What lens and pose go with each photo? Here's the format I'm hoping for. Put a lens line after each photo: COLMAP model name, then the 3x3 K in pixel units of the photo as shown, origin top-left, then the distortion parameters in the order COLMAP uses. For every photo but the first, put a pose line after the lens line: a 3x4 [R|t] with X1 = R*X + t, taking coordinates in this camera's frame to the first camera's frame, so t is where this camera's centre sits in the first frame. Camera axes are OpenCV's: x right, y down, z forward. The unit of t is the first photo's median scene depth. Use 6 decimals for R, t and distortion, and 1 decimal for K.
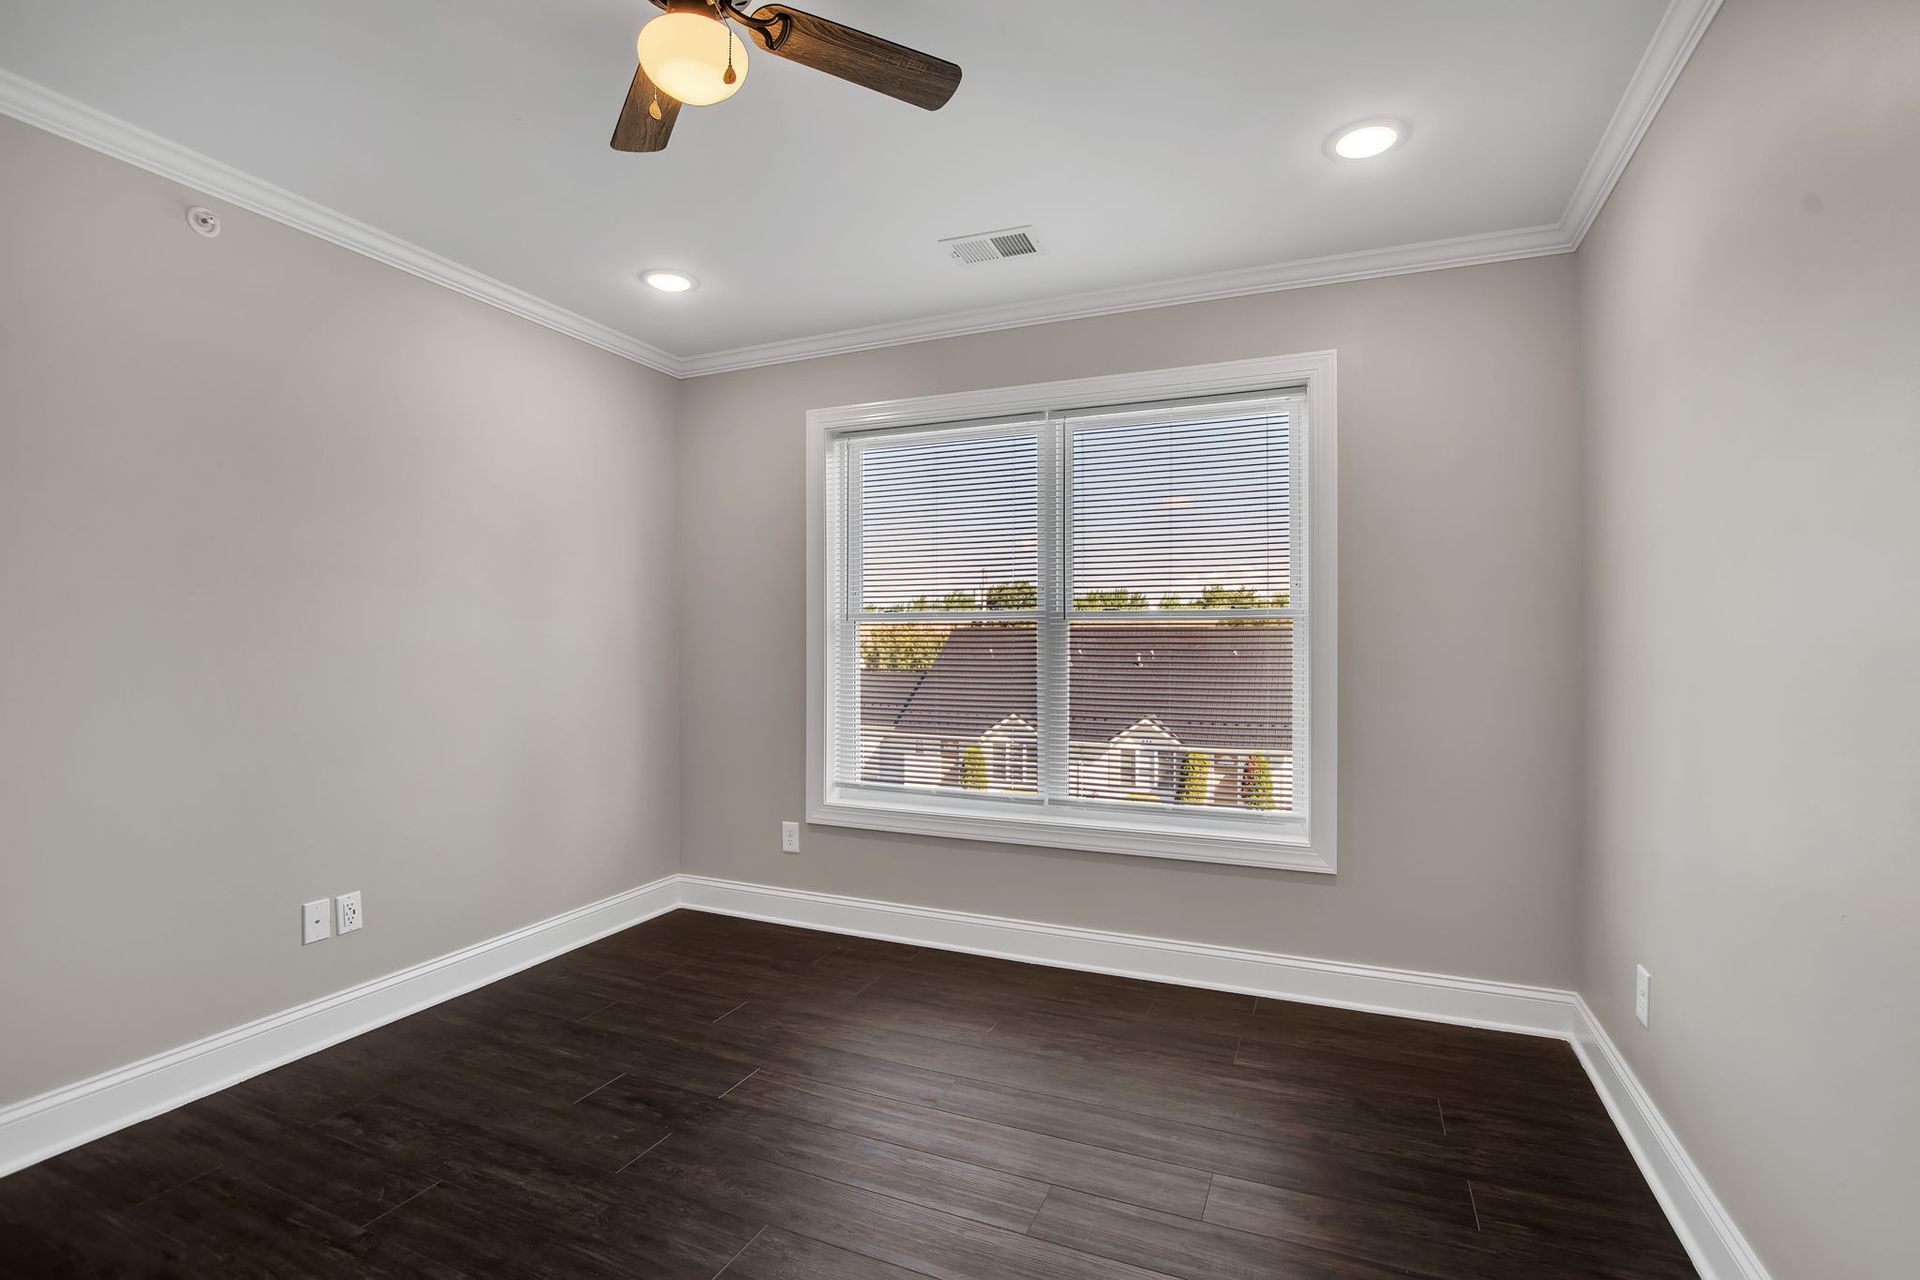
lens RADIAL K [[905.2, 0, 963.2], [0, 905.2, 637.6], [0, 0, 1]] dist [-0.027630, 0.001850]
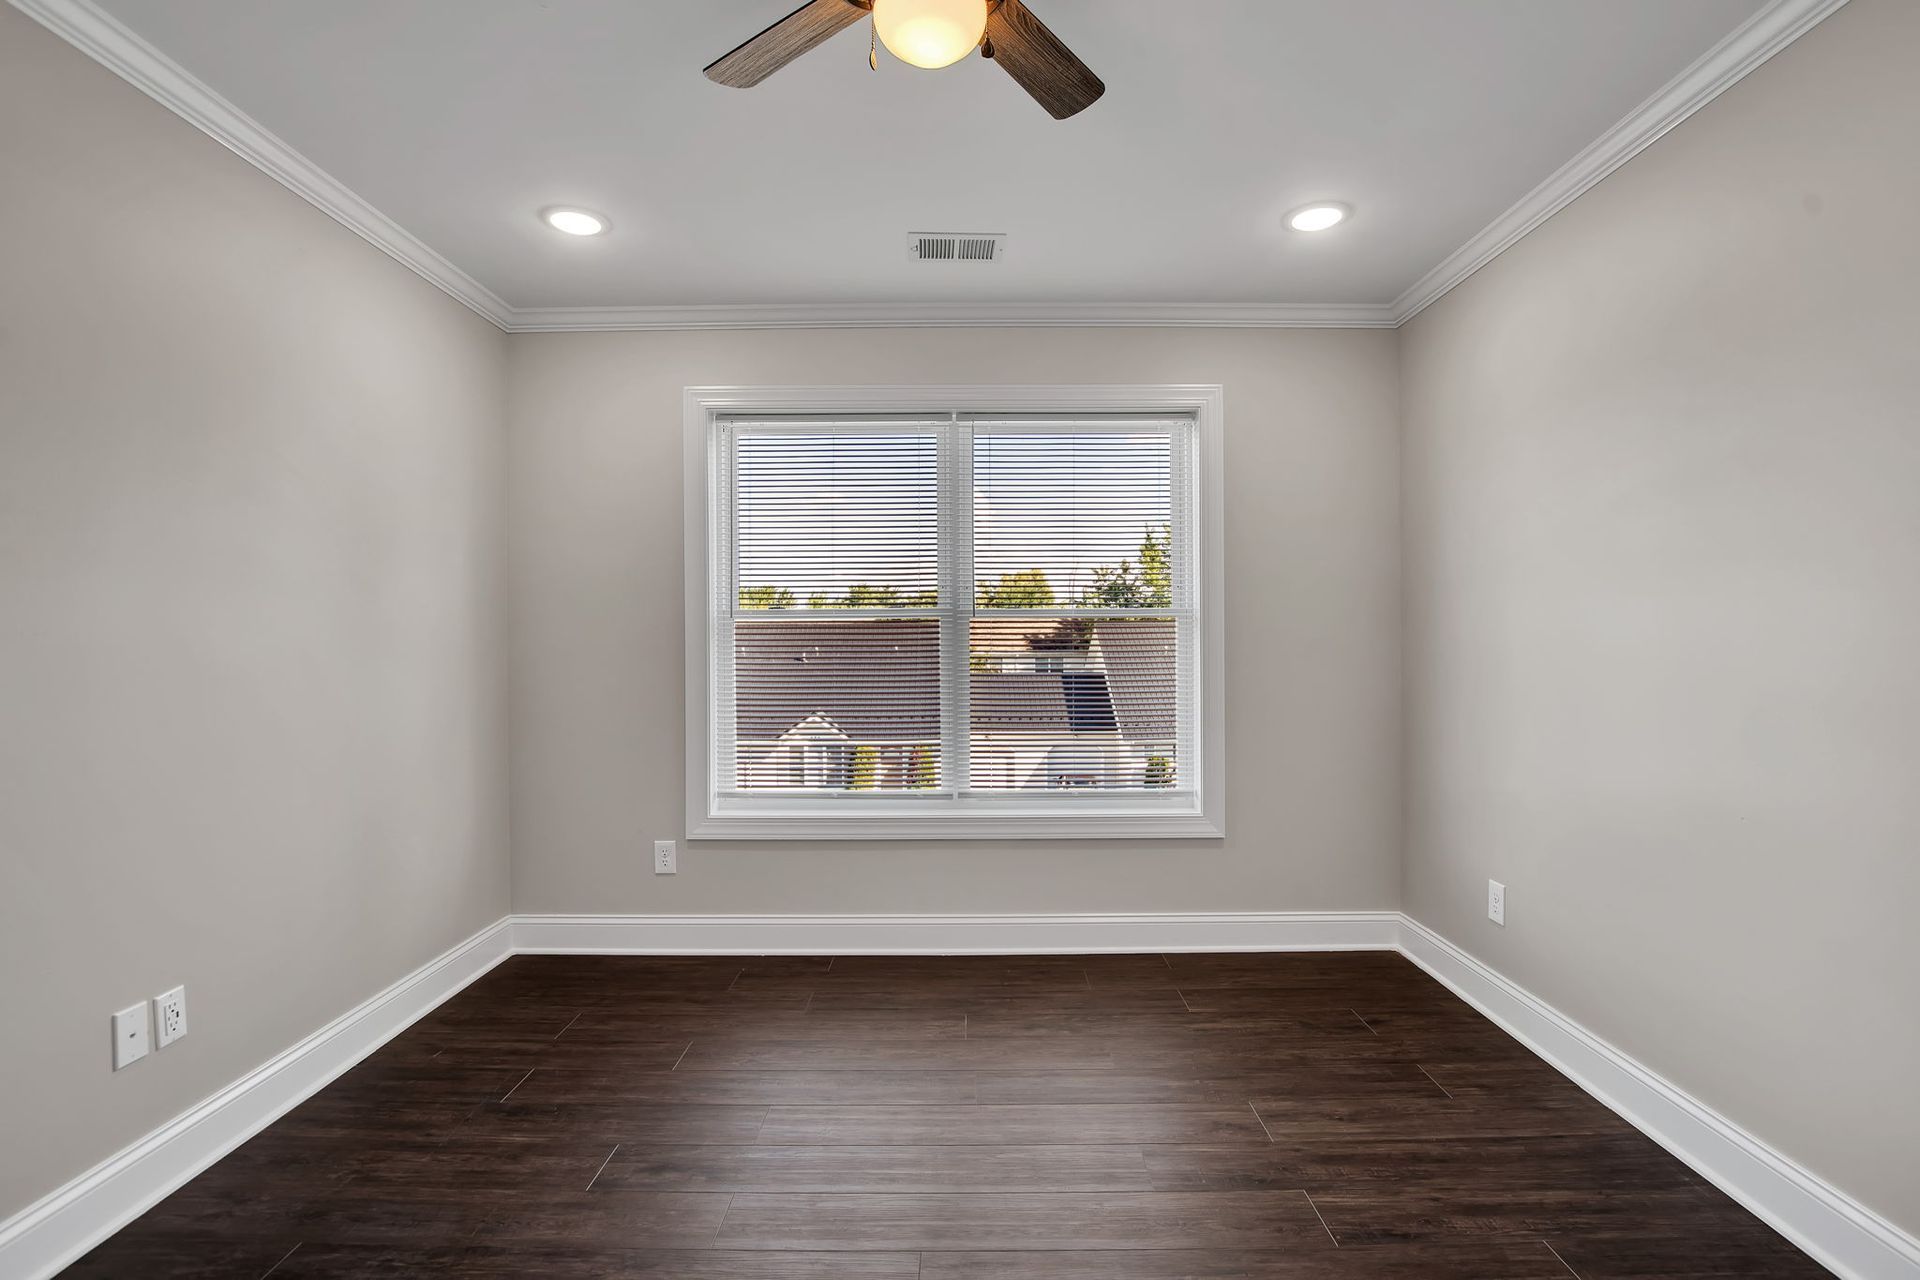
lens RADIAL K [[905.2, 0, 963.2], [0, 905.2, 637.6], [0, 0, 1]] dist [-0.027630, 0.001850]
pose [[0.914276, -0.006392, 0.405041, -0.337757], [0.005041, 0.999978, 0.004403, -0.001391], [-0.405060, -0.001983, 0.914288, 0.067450]]
